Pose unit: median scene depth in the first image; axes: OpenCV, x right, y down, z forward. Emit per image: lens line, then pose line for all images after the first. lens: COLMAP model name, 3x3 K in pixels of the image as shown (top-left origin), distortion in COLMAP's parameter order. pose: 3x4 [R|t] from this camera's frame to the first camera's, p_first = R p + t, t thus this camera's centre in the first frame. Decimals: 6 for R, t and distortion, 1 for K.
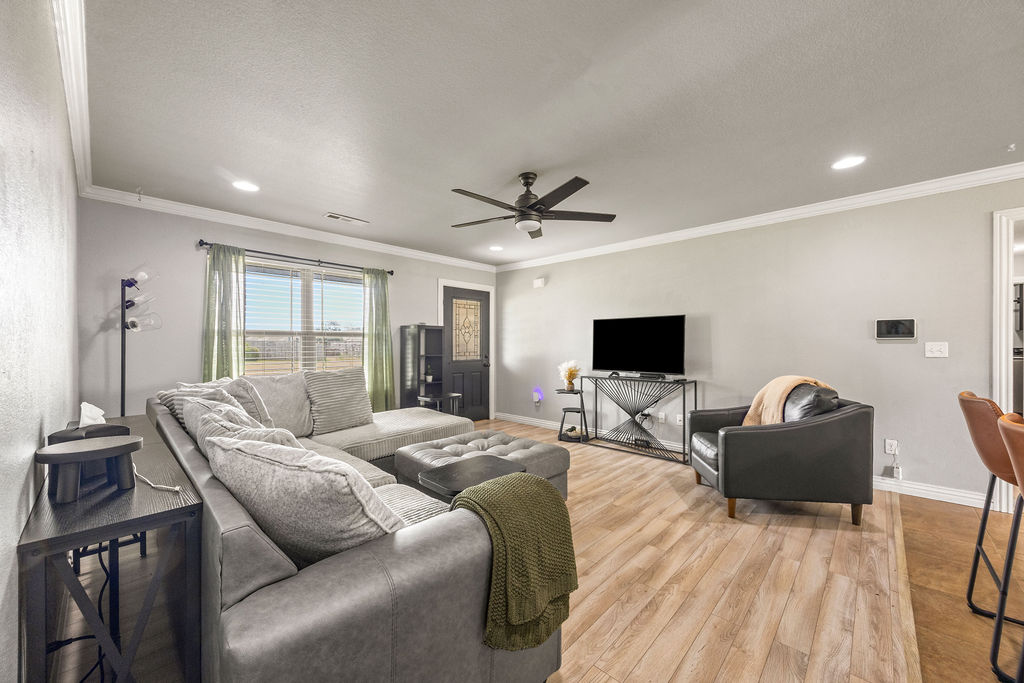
lens RADIAL K [[387.3, 0, 510.0], [0, 387.3, 335.7], [0, 0, 1]] dist [-0.000747, -0.000257]
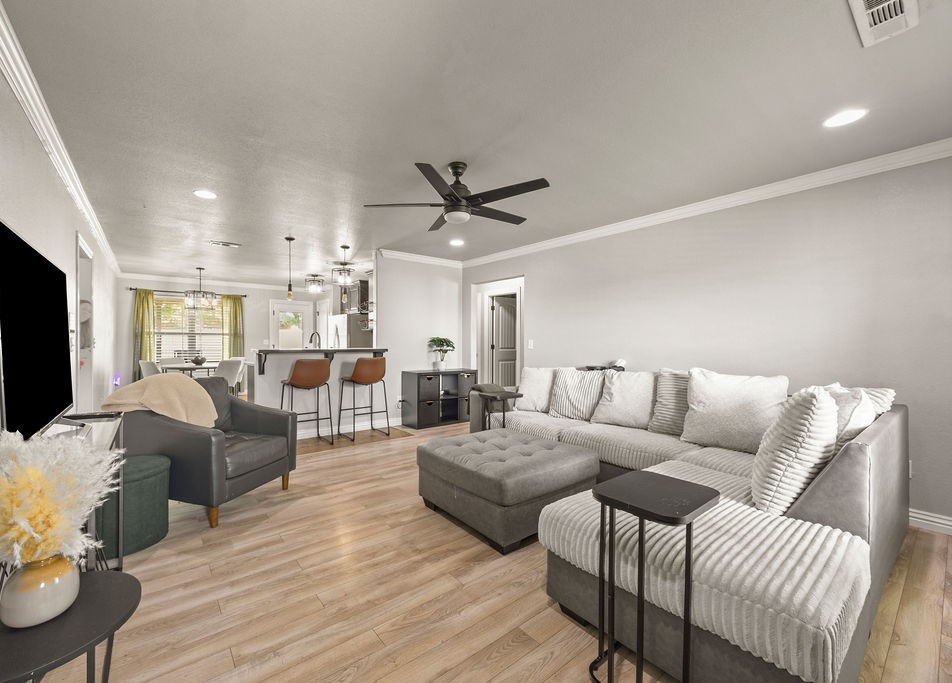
lens RADIAL K [[386.3, 0, 431.7], [0, 386.3, 343.1], [0, 0, 1]] dist [-0.000579, -0.000026]
pose [[-0.981495, -0.001368, 0.191481, -0.061476], [-0.004962, 0.999820, -0.018294, 0.038142], [-0.191422, -0.018906, -0.981326, 1.583262]]
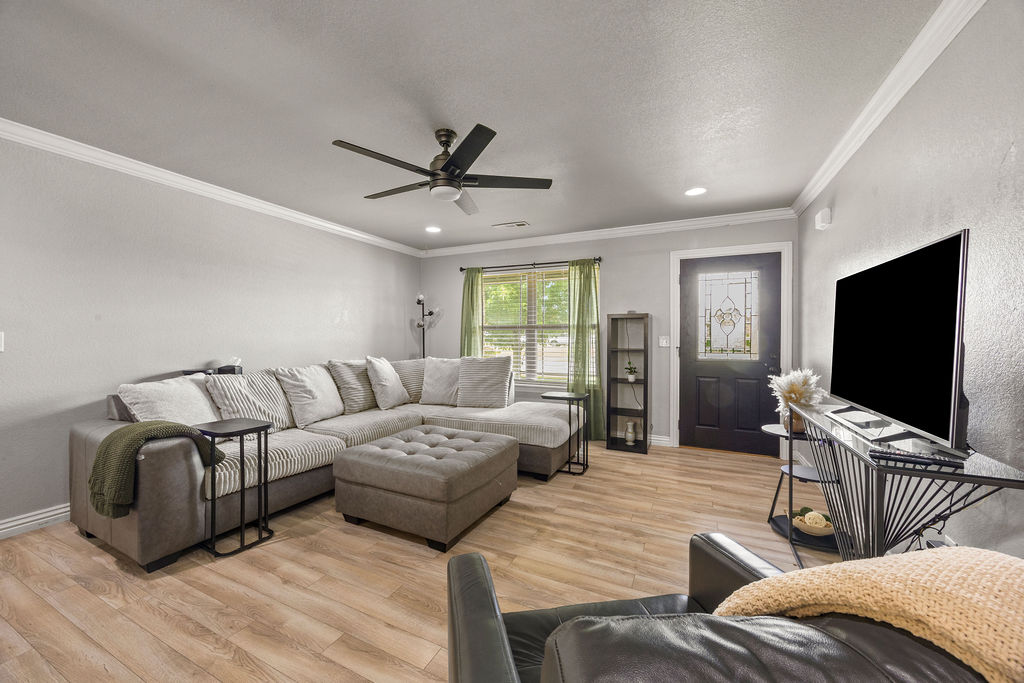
lens RADIAL K [[387.3, 0, 510.0], [0, 387.3, 335.7], [0, 0, 1]] dist [-0.000747, -0.000257]
pose [[0.301900, 0.000278, -0.953339, 0.715273], [0.017243, 0.999835, 0.005752, 0.016082], [0.953184, -0.018175, 0.301846, 0.714247]]
